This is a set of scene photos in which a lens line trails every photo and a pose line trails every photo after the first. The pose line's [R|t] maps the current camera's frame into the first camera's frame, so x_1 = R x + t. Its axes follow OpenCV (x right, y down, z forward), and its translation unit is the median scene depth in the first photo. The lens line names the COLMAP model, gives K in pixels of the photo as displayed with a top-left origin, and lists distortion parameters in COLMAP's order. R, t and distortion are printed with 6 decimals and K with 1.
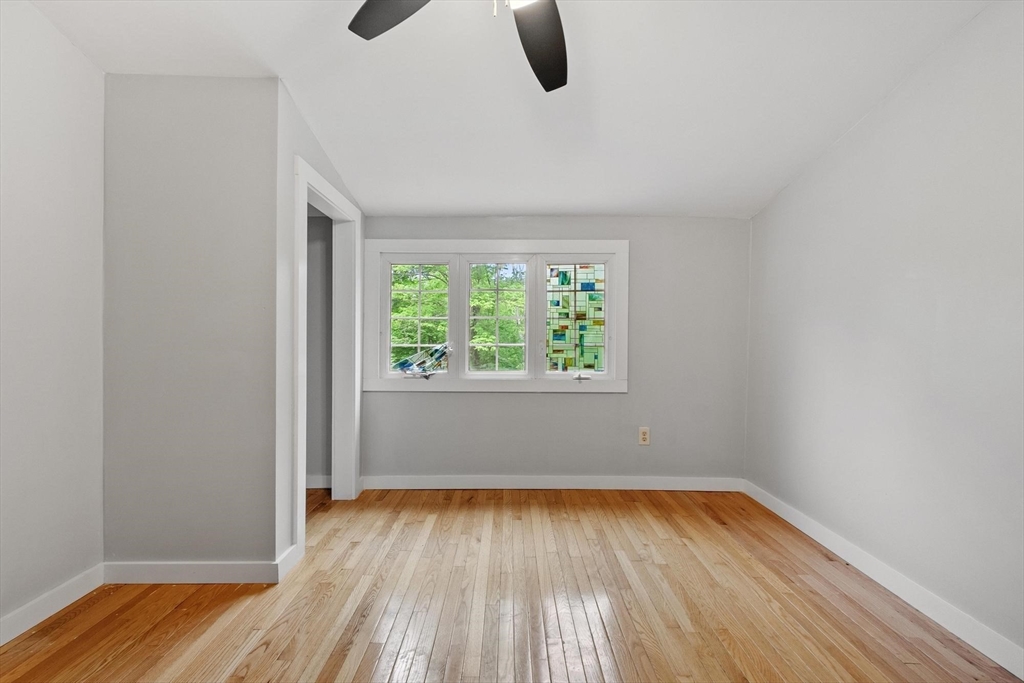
lens RADIAL K [[450.2, 0, 511.5], [0, 450.2, 339.4], [0, 0, 1]] dist [-0.002086, 0.001022]
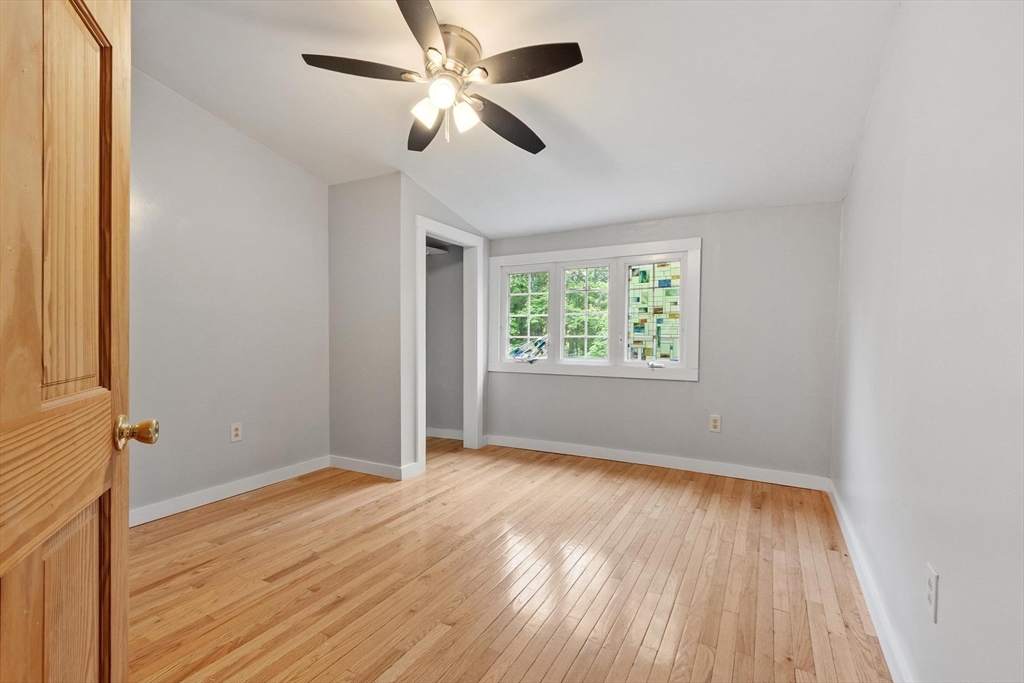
lens RADIAL K [[450.2, 0, 500.9], [0, 450.2, 336.8], [0, 0, 1]] dist [-0.002086, 0.001022]
pose [[0.871144, -0.000040, -0.491027, 0.387333], [0.001675, 0.999994, 0.002891, 0.009905], [0.491025, -0.003341, 0.871139, -0.159027]]
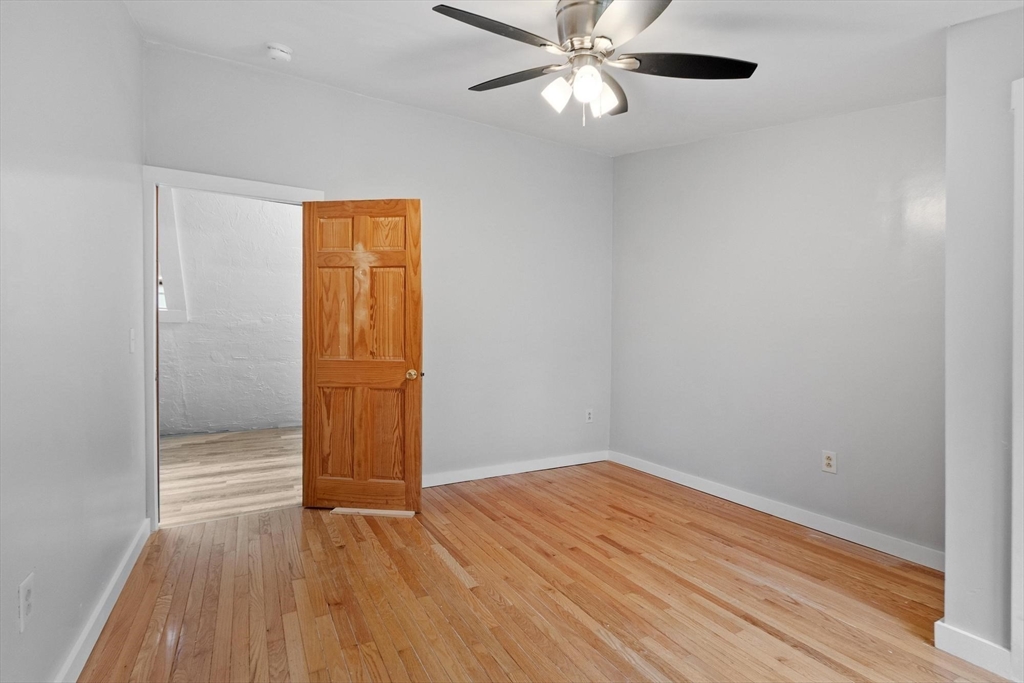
lens RADIAL K [[450.2, 0, 514.6], [0, 450.2, 339.4], [0, 0, 1]] dist [-0.002086, 0.001022]
pose [[-0.850095, -0.011422, -0.526505, 0.367333], [-0.011423, 0.999929, -0.003249, -0.003933], [0.526505, 0.003252, -0.850166, 0.826031]]
